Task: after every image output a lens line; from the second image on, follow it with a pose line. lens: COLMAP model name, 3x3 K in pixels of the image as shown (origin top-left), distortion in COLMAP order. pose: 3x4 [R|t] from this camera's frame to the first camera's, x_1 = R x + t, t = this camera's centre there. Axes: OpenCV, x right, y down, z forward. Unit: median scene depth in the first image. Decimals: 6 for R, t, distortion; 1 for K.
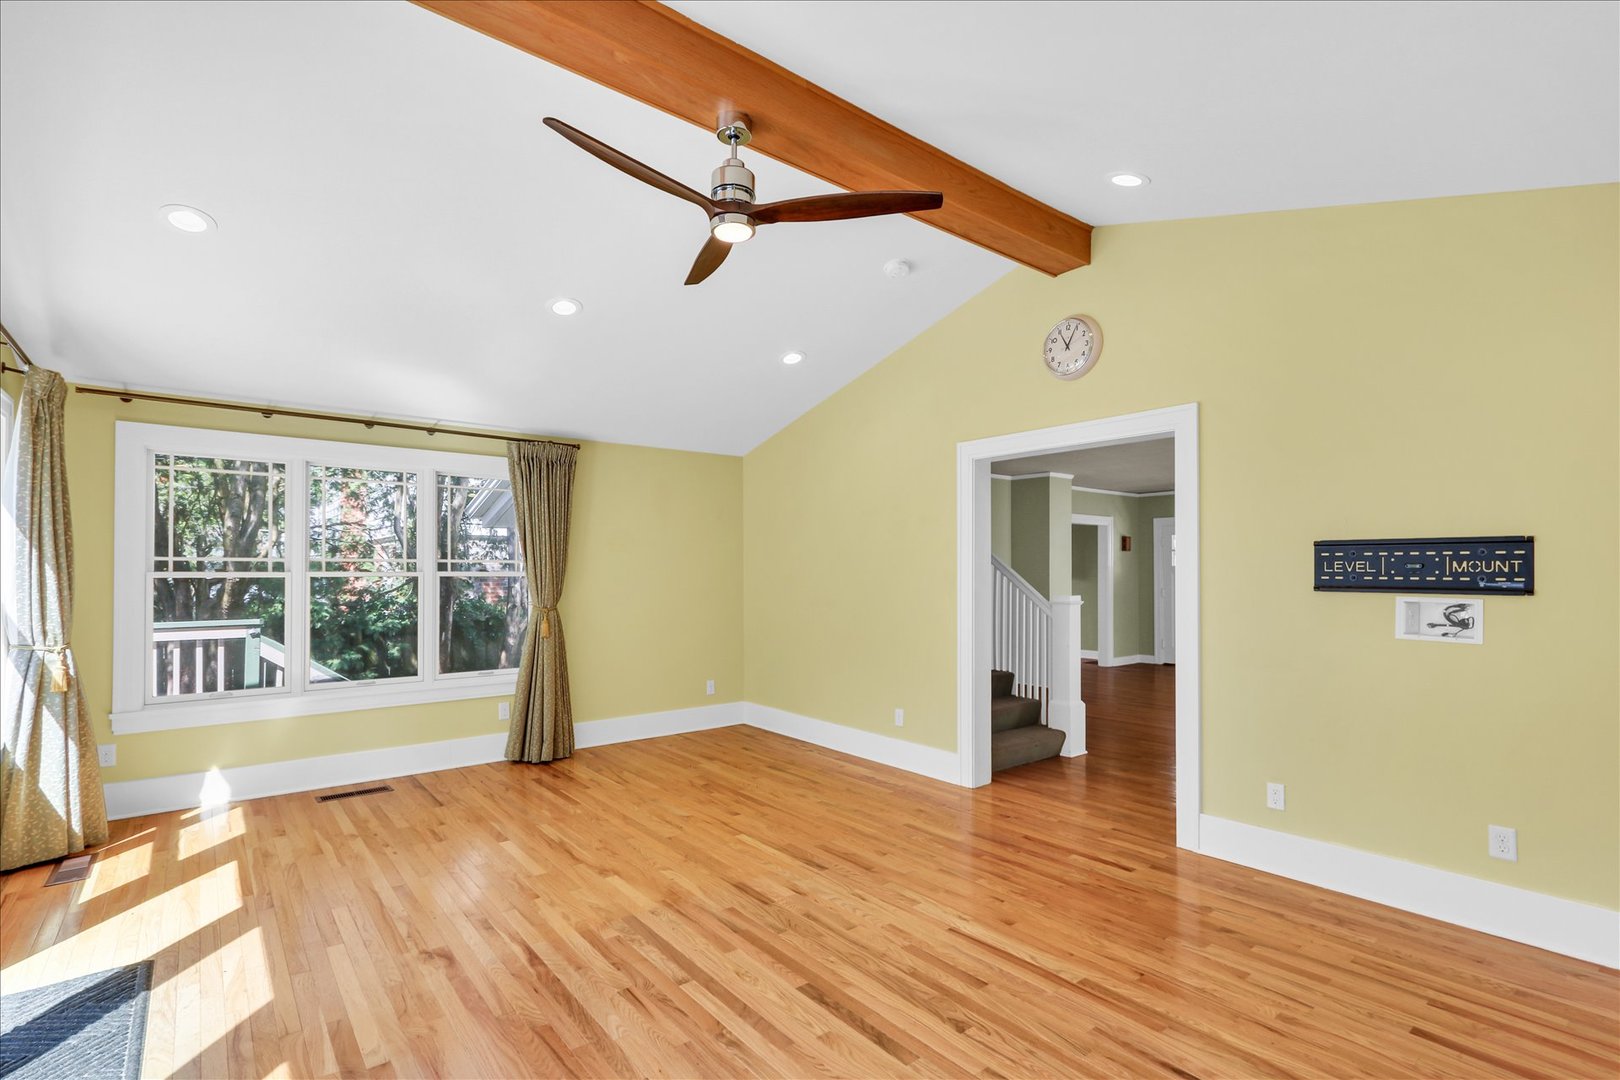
lens RADIAL K [[754.6, 0, 808.6], [0, 754.6, 564.9], [0, 0, 1]] dist [-0.001511, 0.000405]
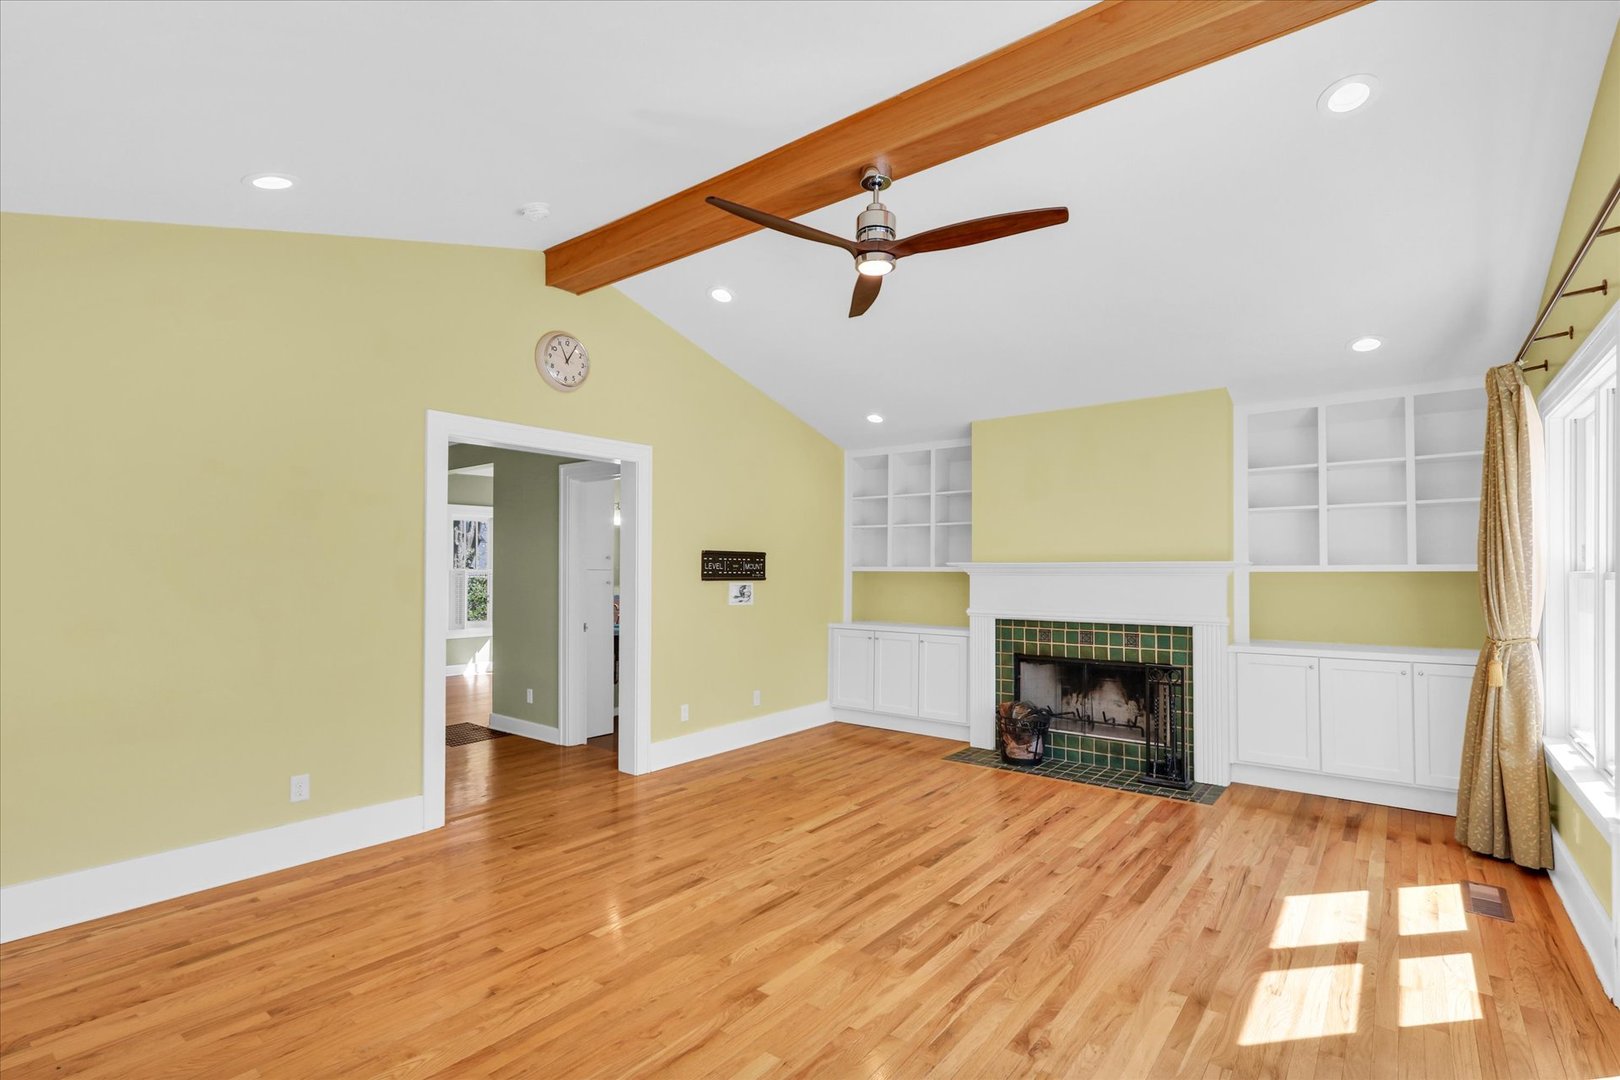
lens RADIAL K [[748.8, 0, 805.6], [0, 748.8, 561.7], [0, 0, 1]] dist [0.001371, 0.000342]
pose [[-0.212126, 0.007232, 0.977216, -0.895302], [-0.012951, 0.999864, -0.010211, 0.006389], [-0.977156, -0.014822, -0.212004, 1.025588]]
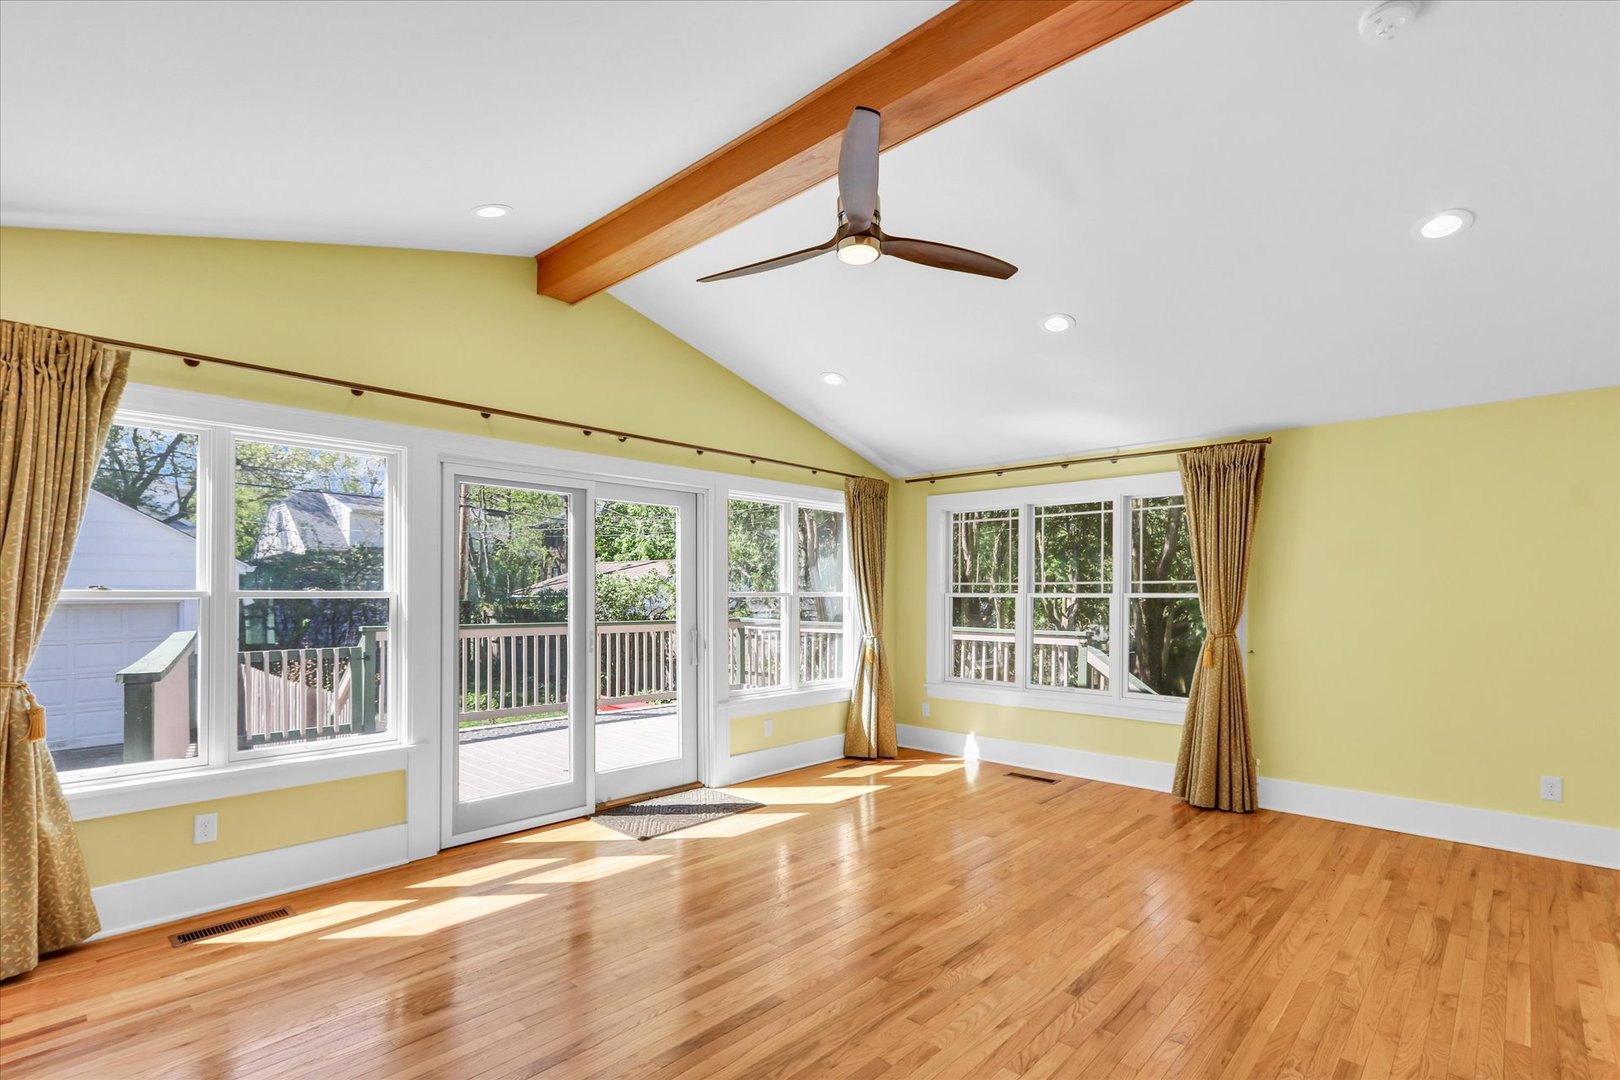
lens RADIAL K [[762.2, 0, 813.0], [0, 762.2, 596.6], [0, 0, 1]] dist [0.001202, 0.000618]
pose [[0.137530, 0.006244, -0.990478, 0.690614], [0.007921, 0.999941, 0.007403, 0.003344], [0.990466, -0.008864, 0.137472, 0.612937]]
